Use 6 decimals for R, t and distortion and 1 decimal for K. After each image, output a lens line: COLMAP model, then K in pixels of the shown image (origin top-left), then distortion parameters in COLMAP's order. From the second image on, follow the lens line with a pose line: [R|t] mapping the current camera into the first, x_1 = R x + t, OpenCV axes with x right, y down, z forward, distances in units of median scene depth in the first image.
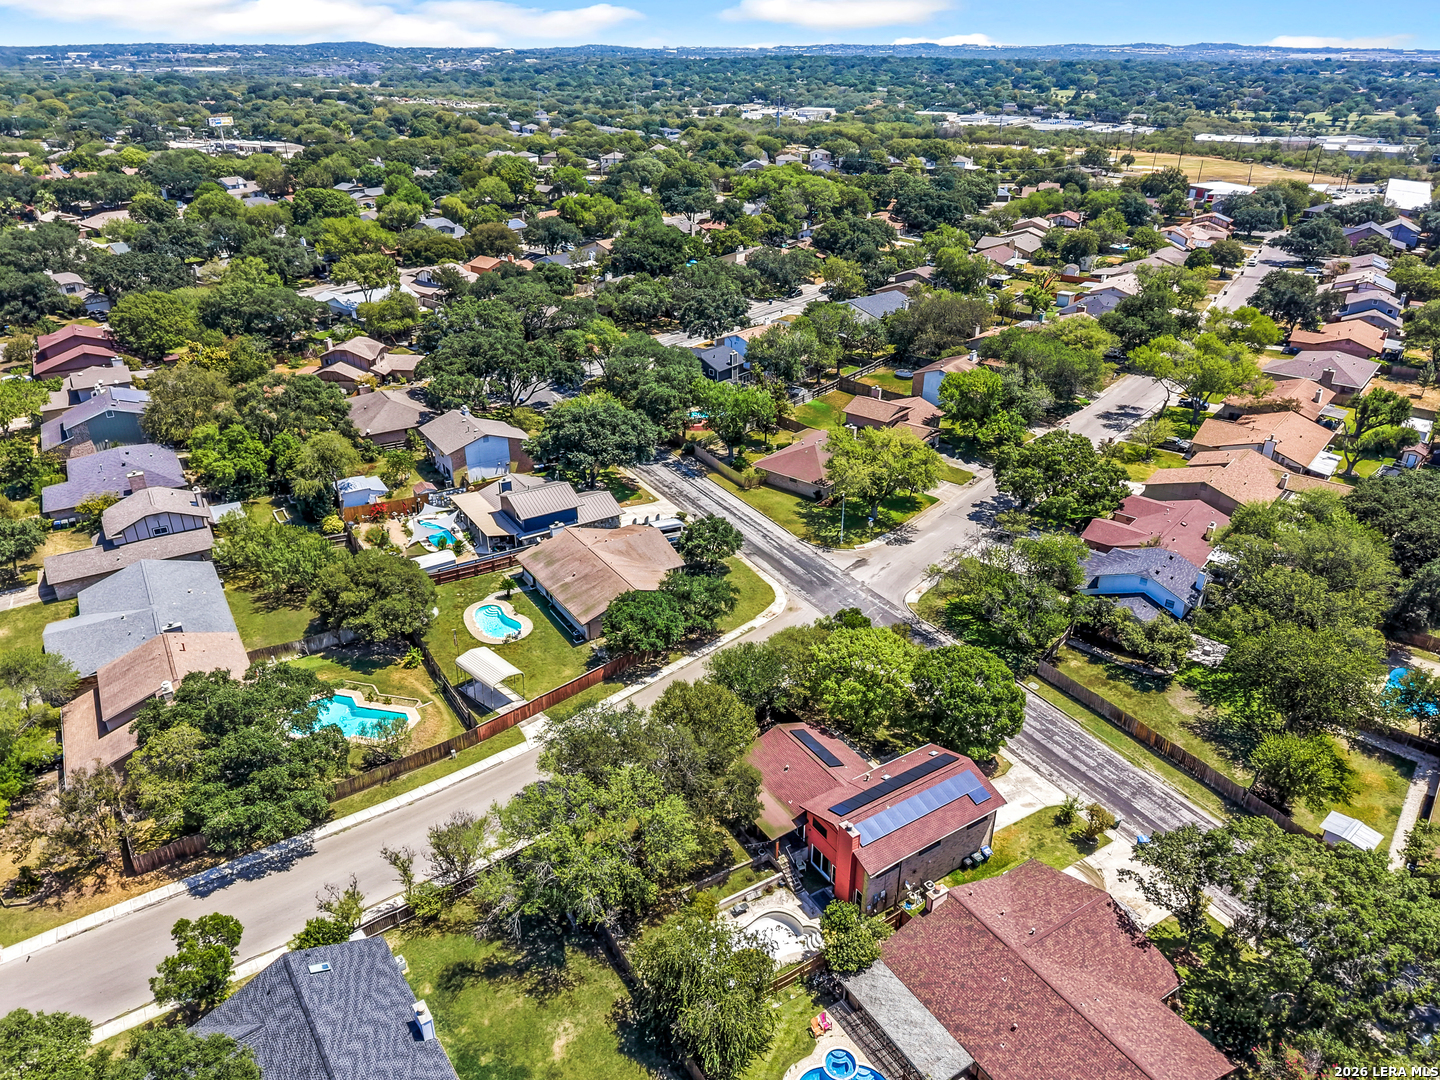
lens RADIAL K [[1010.0, 0, 720.1], [0, 1010.0, 505.2], [0, 0, 1]] dist [0.061241, -0.145933]
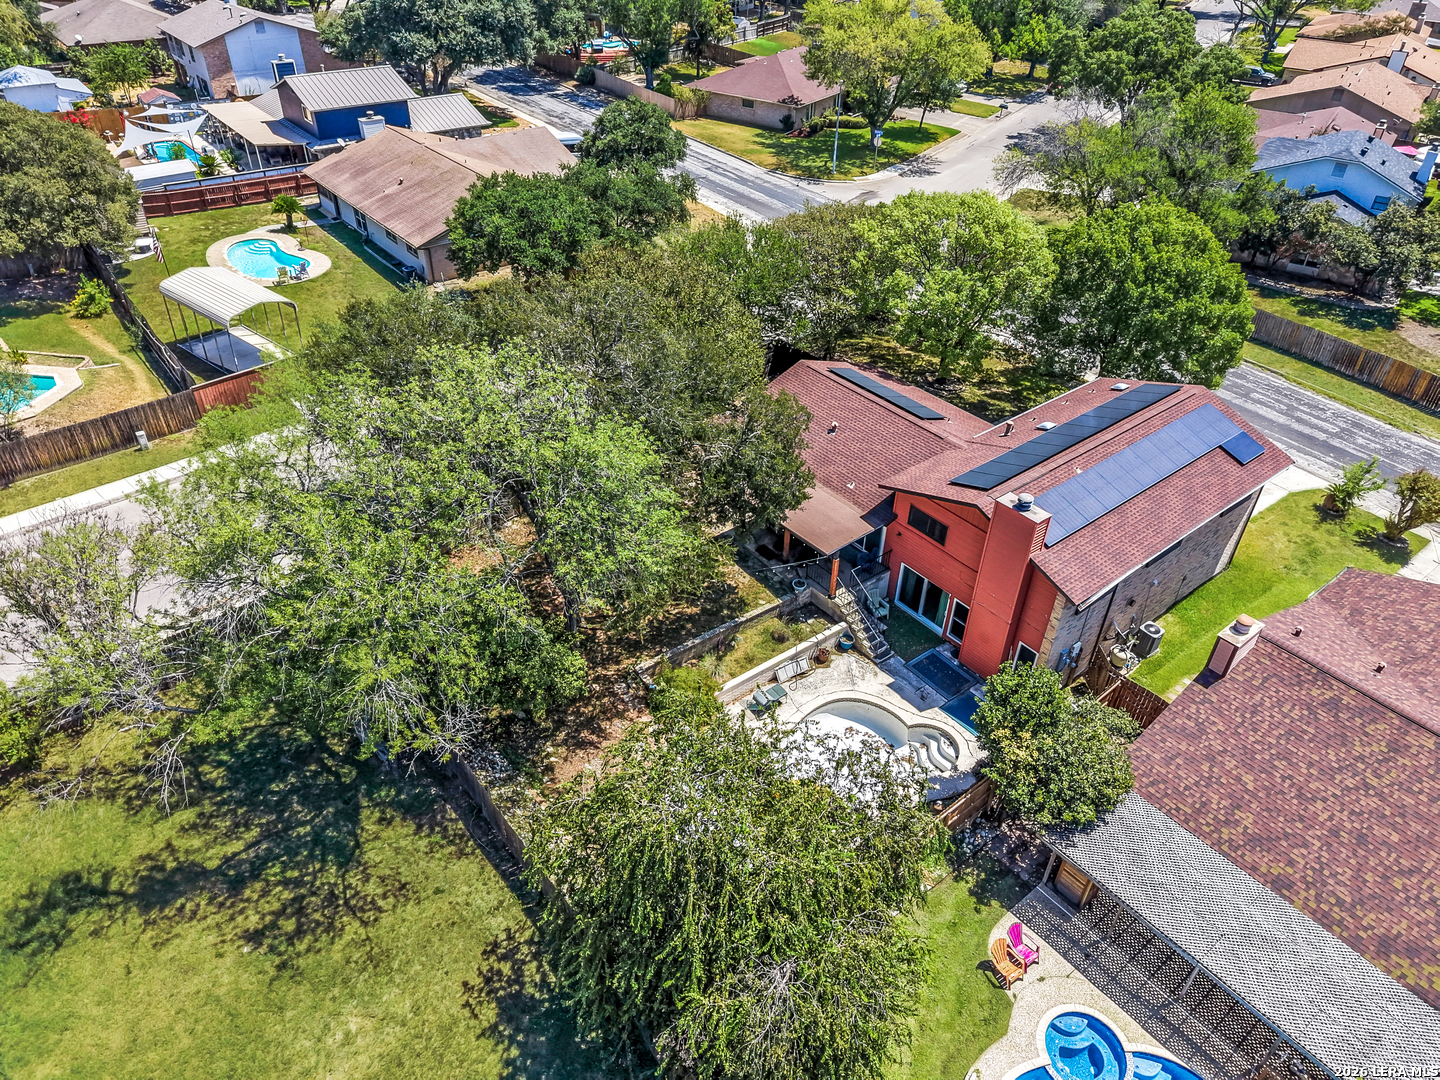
lens RADIAL K [[950.6, 0, 709.0], [0, 950.6, 534.4], [0, 0, 1]] dist [0.065147, -0.102949]
pose [[0.994791, -0.045200, 0.091362, -0.041455], [0.027535, 0.982148, 0.186082, 0.238081], [-0.098142, -0.182597, 0.978277, 0.581425]]
